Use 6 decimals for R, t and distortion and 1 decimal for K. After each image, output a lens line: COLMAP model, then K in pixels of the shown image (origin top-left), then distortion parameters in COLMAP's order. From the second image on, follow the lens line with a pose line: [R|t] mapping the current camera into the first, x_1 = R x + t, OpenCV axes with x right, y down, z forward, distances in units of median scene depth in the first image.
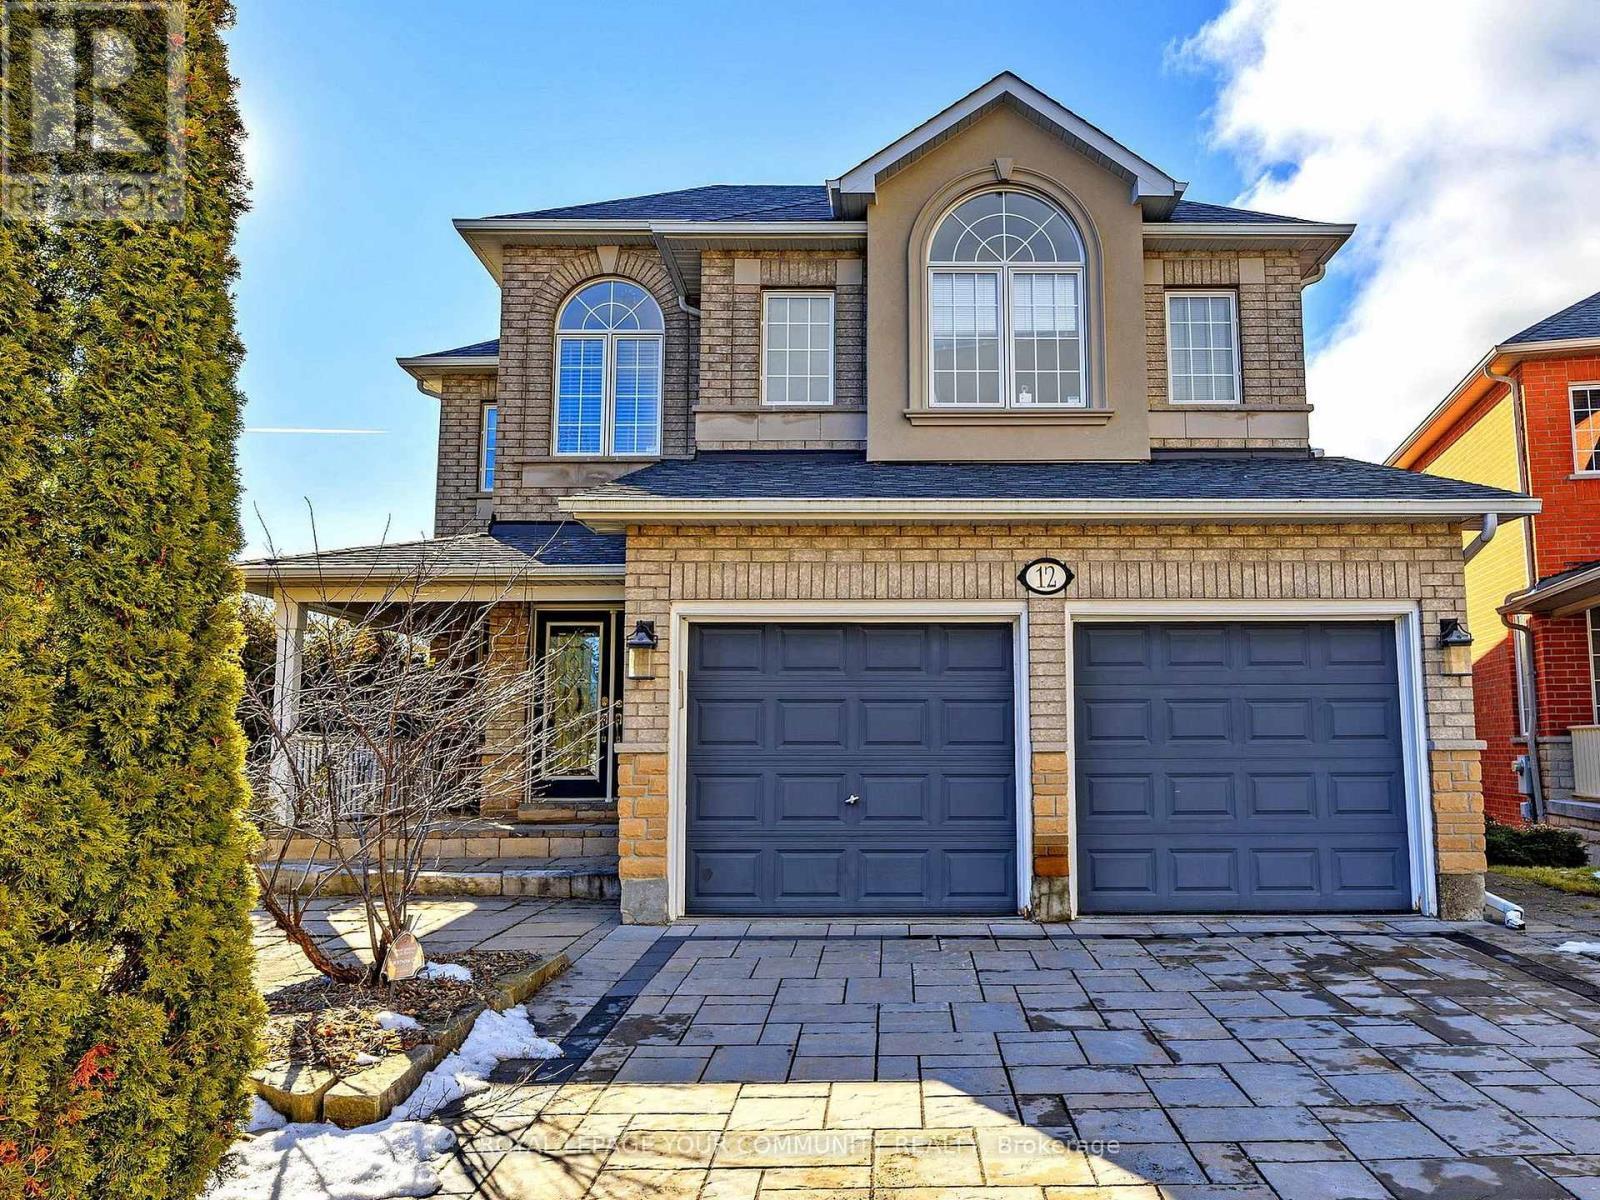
lens RADIAL K [[1282.6, 0, 902.7], [0, 1282.6, 582.7], [0, 0, 1]] dist [-0.006123, -0.000583]
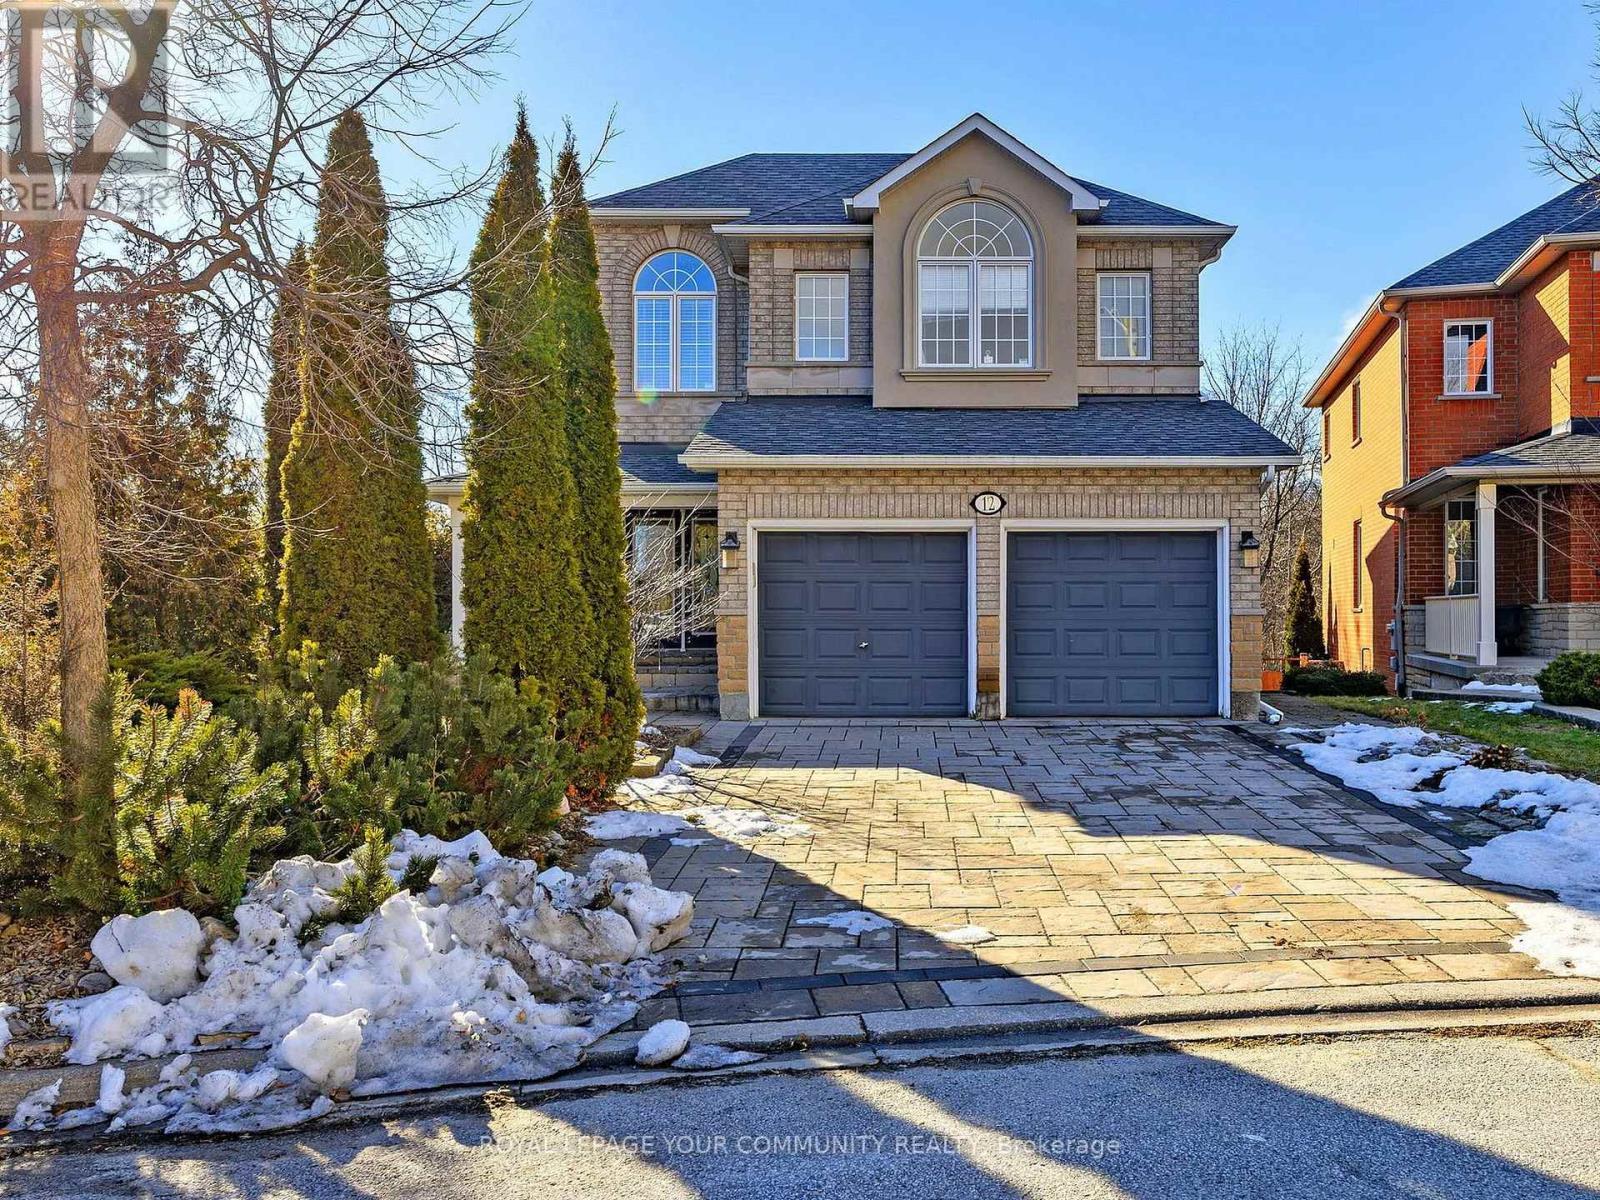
lens RADIAL K [[1384.0, 0, 880.6], [0, 1384.0, 602.2], [0, 0, 1]] dist [-0.014016, -0.008585]
pose [[0.999734, 0.002840, -0.022899, 0.018110], [-0.000057, 0.992697, 0.120632, -0.078519], [0.023075, -0.120598, 0.992433, -0.607426]]
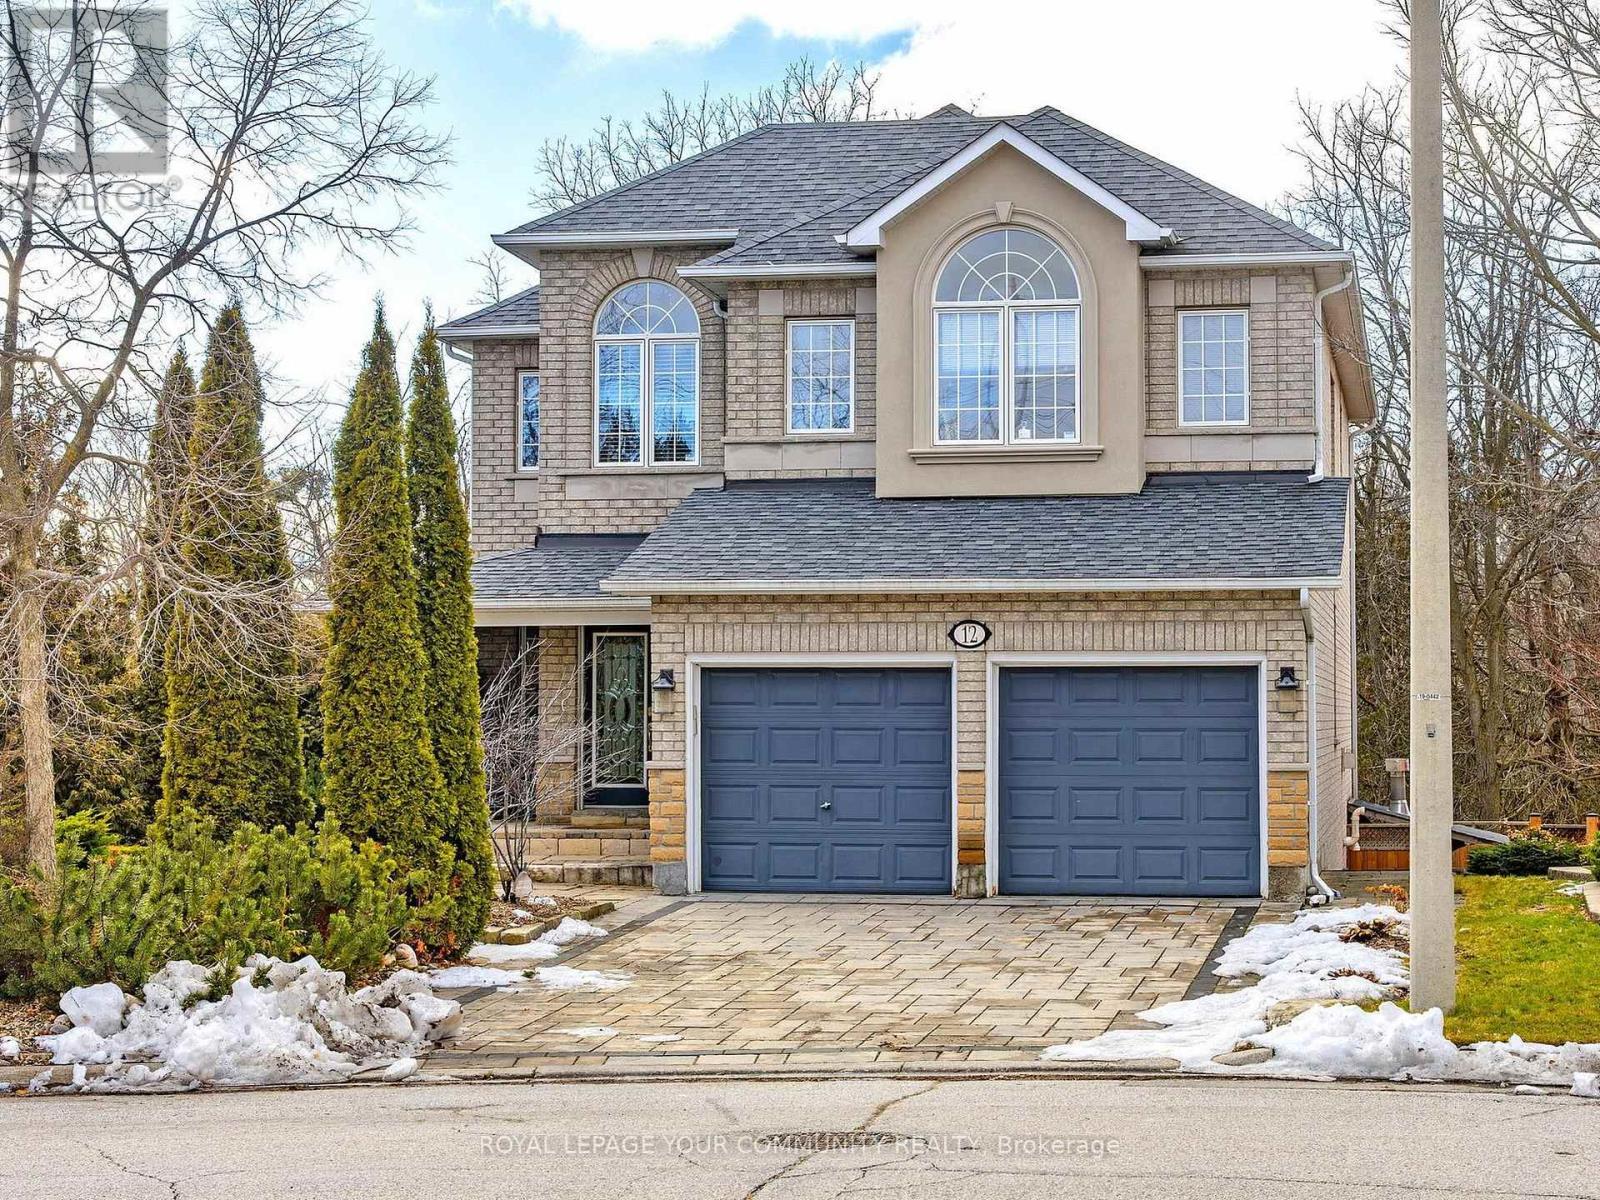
lens RADIAL K [[2759.2, 0, 800.0], [0, 2759.2, 600.0], [0, 0, 1]] dist [-0.031061, -0.029078]
pose [[0.980866, -0.005935, -0.194595, 0.429740], [0.022445, 0.996317, 0.082751, -0.241205], [0.193387, -0.085535, 0.977387, -1.535244]]
